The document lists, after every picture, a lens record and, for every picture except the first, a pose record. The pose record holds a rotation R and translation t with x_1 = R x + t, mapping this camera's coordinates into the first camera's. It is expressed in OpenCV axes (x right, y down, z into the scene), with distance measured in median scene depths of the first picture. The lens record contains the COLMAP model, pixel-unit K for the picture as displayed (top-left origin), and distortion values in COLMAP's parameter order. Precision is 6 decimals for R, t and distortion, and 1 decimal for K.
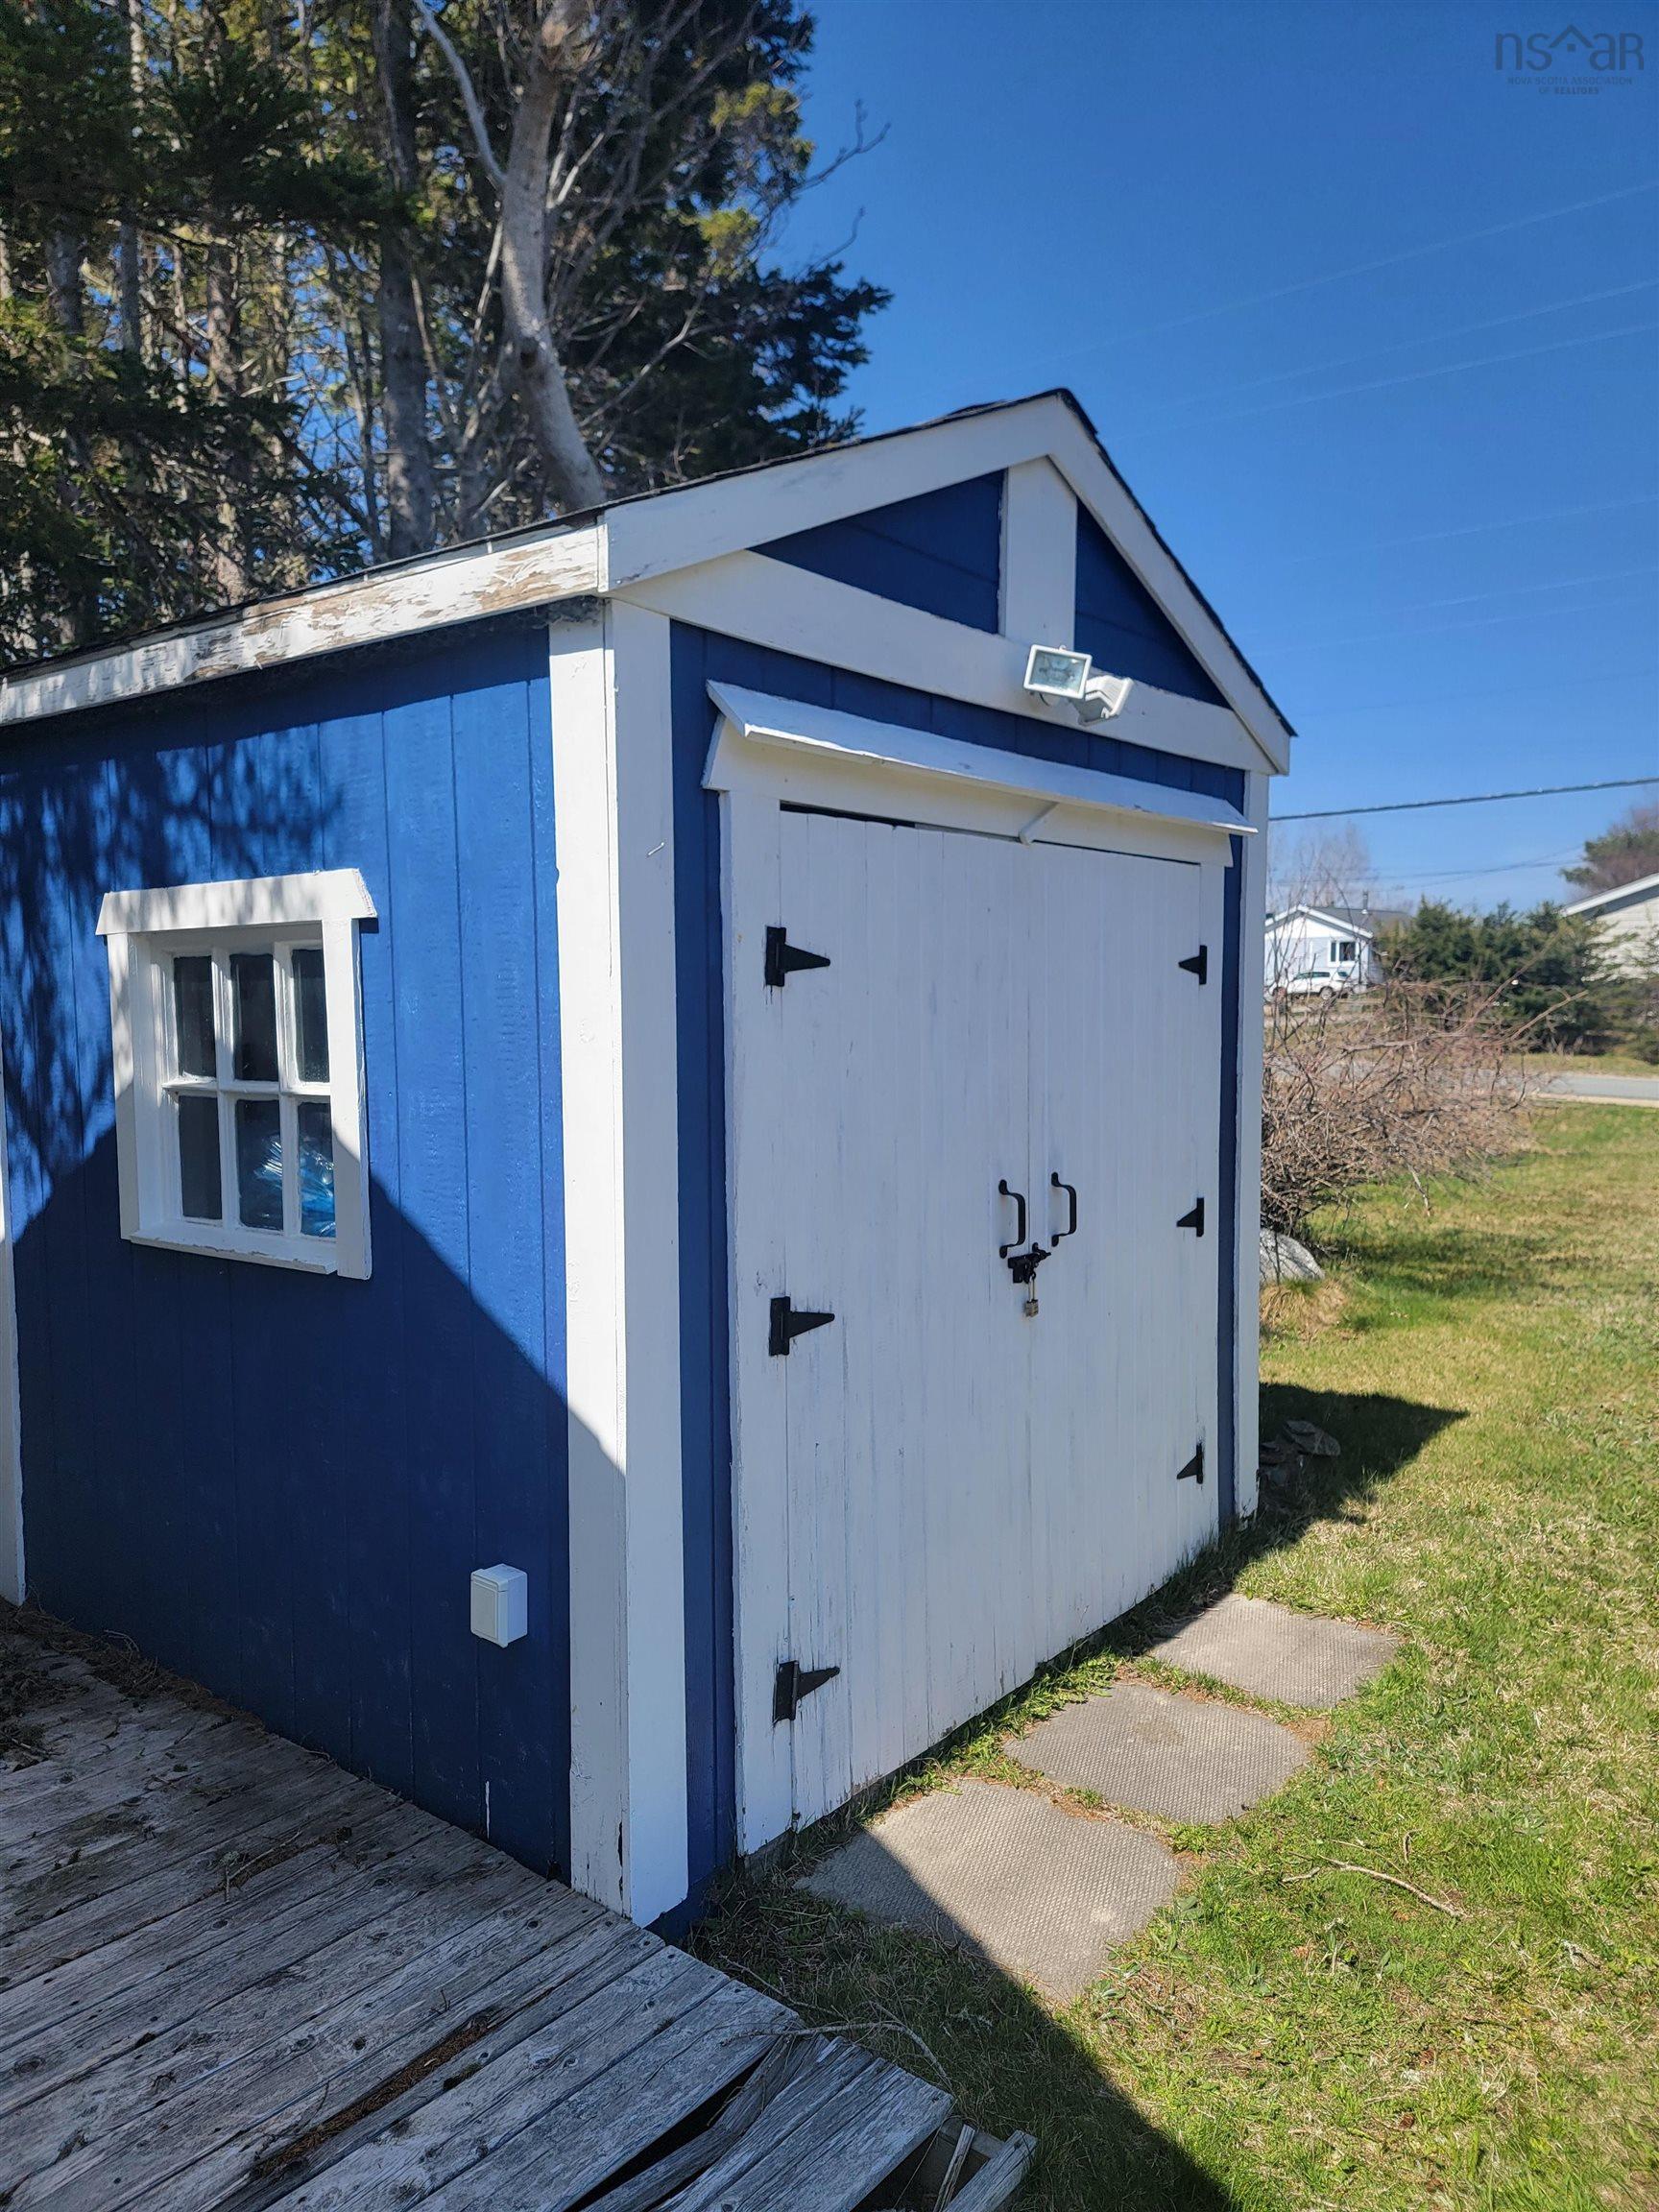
lens RADIAL K [[1553.0, 0, 829.5], [0, 1553.0, 1106.0], [0, 0, 1]] dist [0.049692, -0.002196]
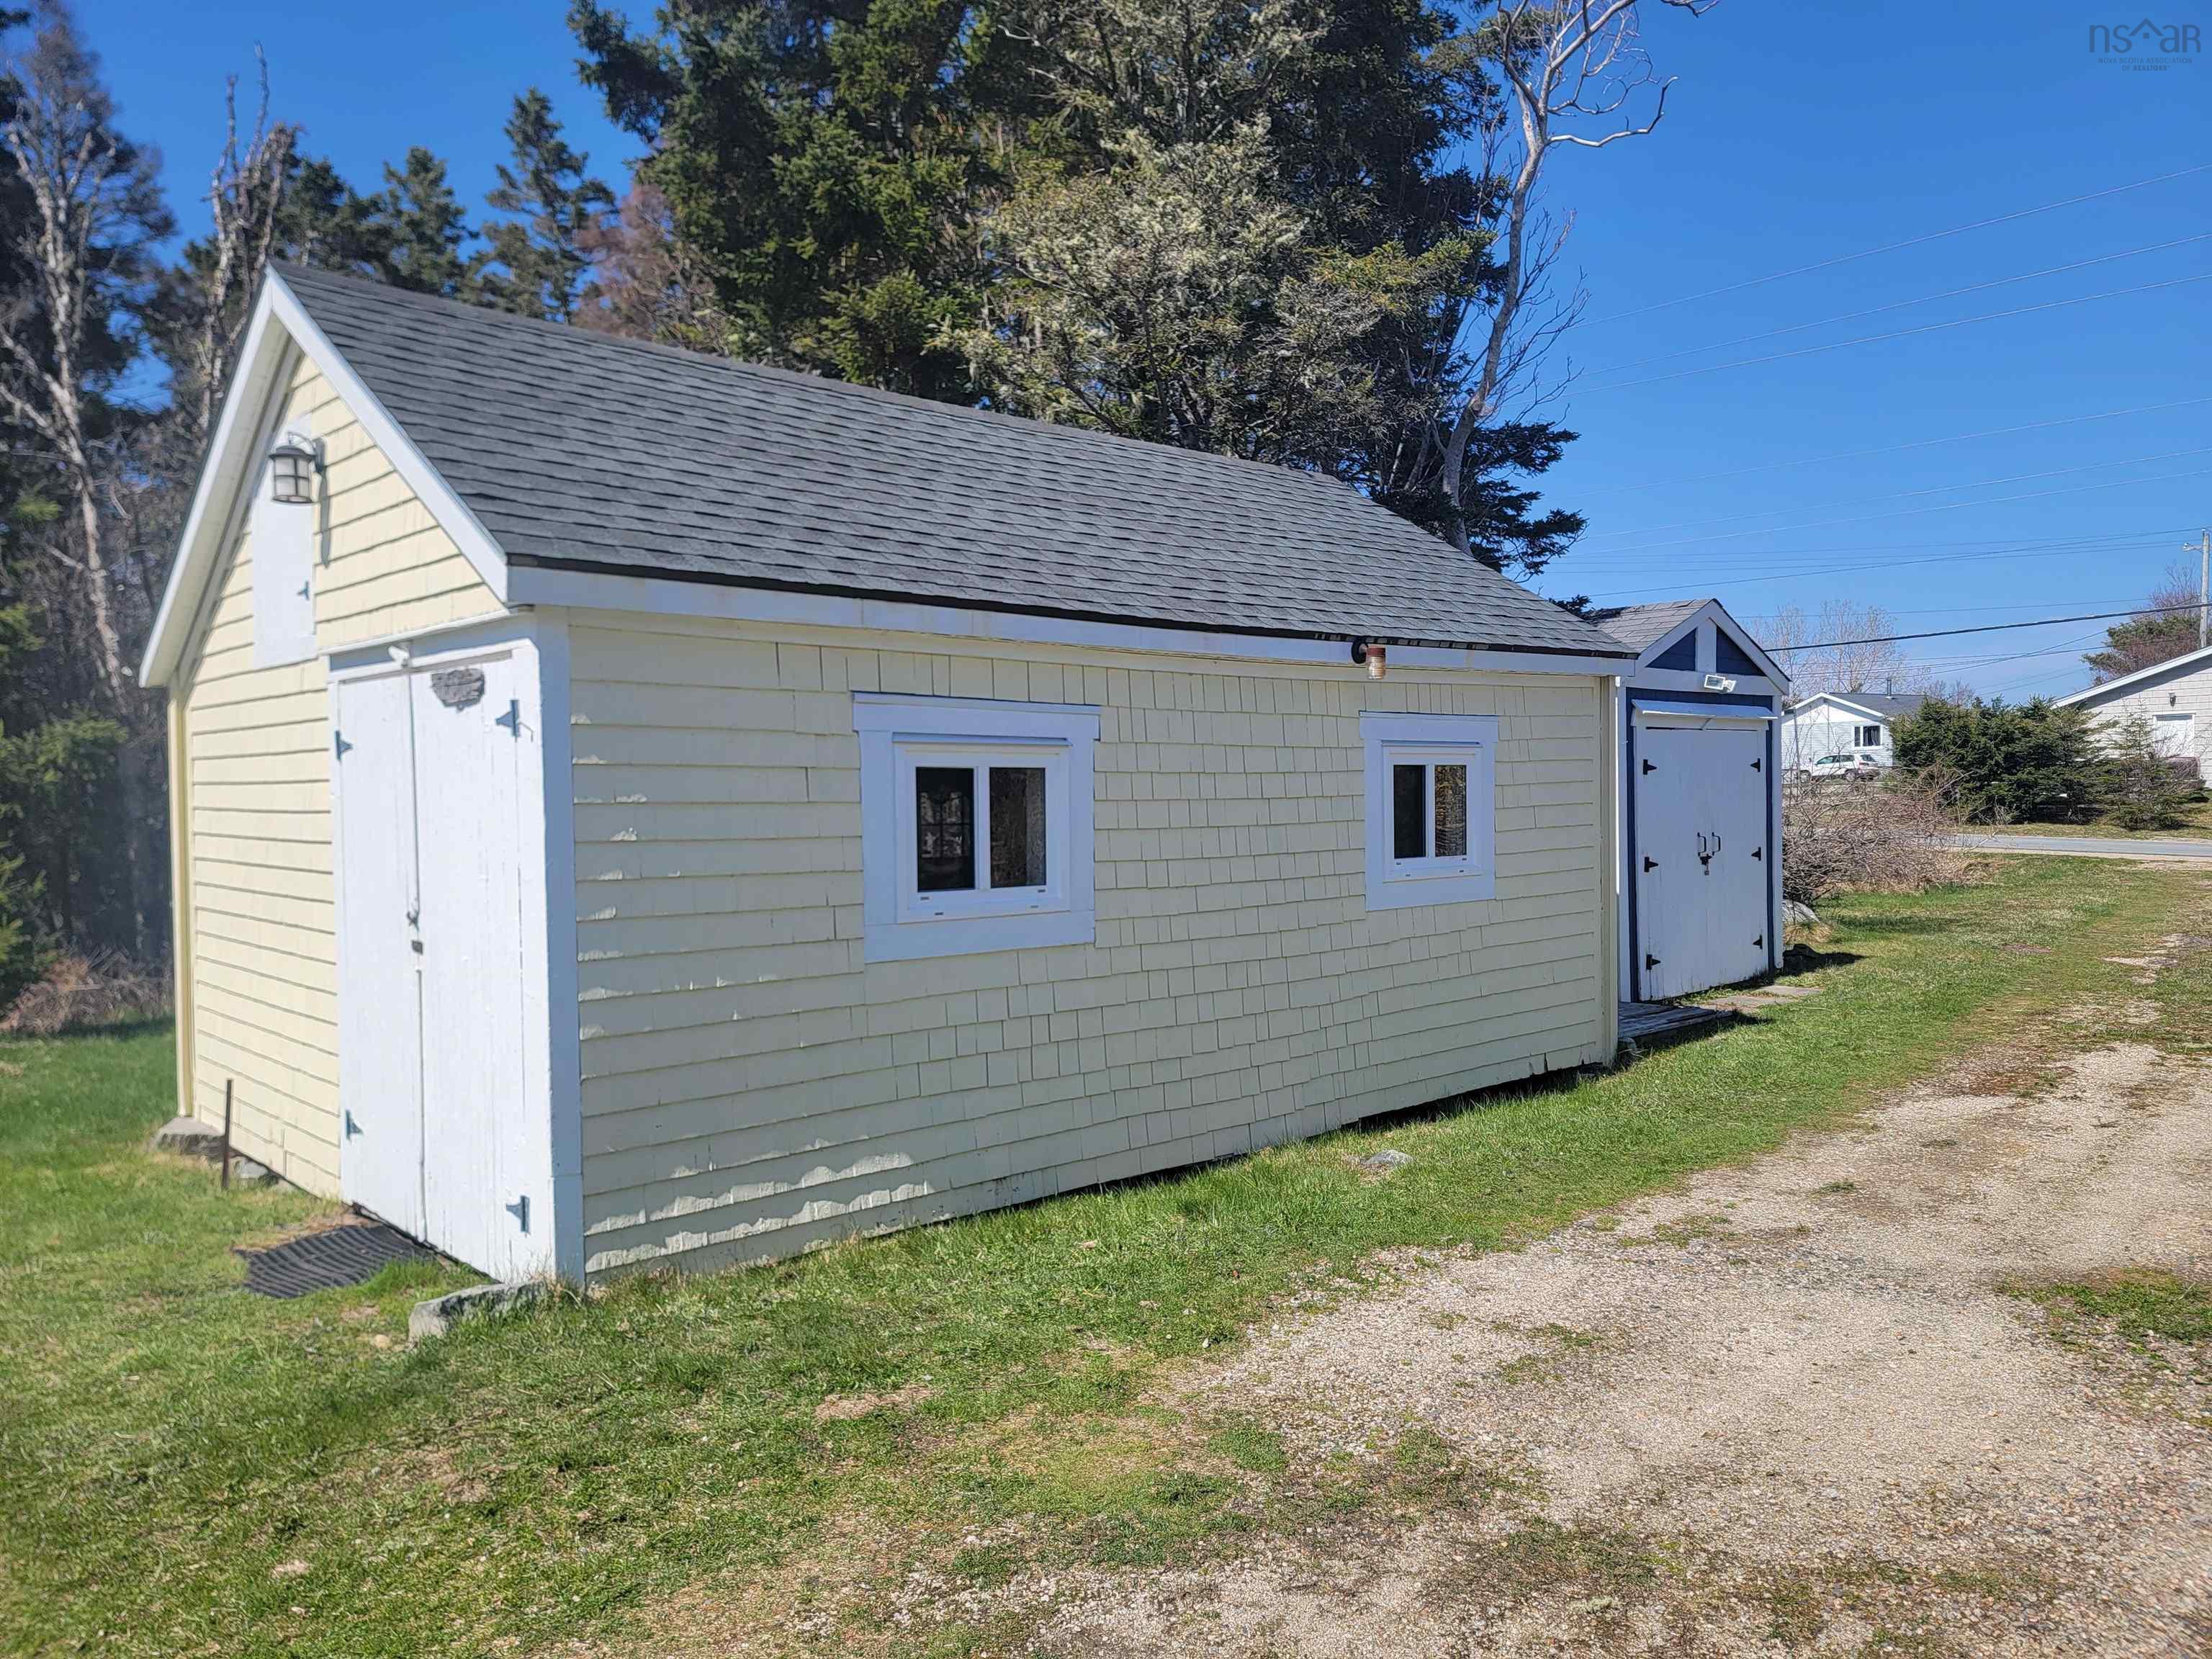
lens RADIAL K [[1553.0, 0, 1106.0], [0, 1553.0, 829.5], [0, 0, 1]] dist [0.049692, -0.002196]
pose [[0.990193, -0.010543, -0.139311, -0.078994], [0.004388, 0.999004, -0.044414, 0.021613], [0.139641, 0.043367, 0.989252, -0.289700]]
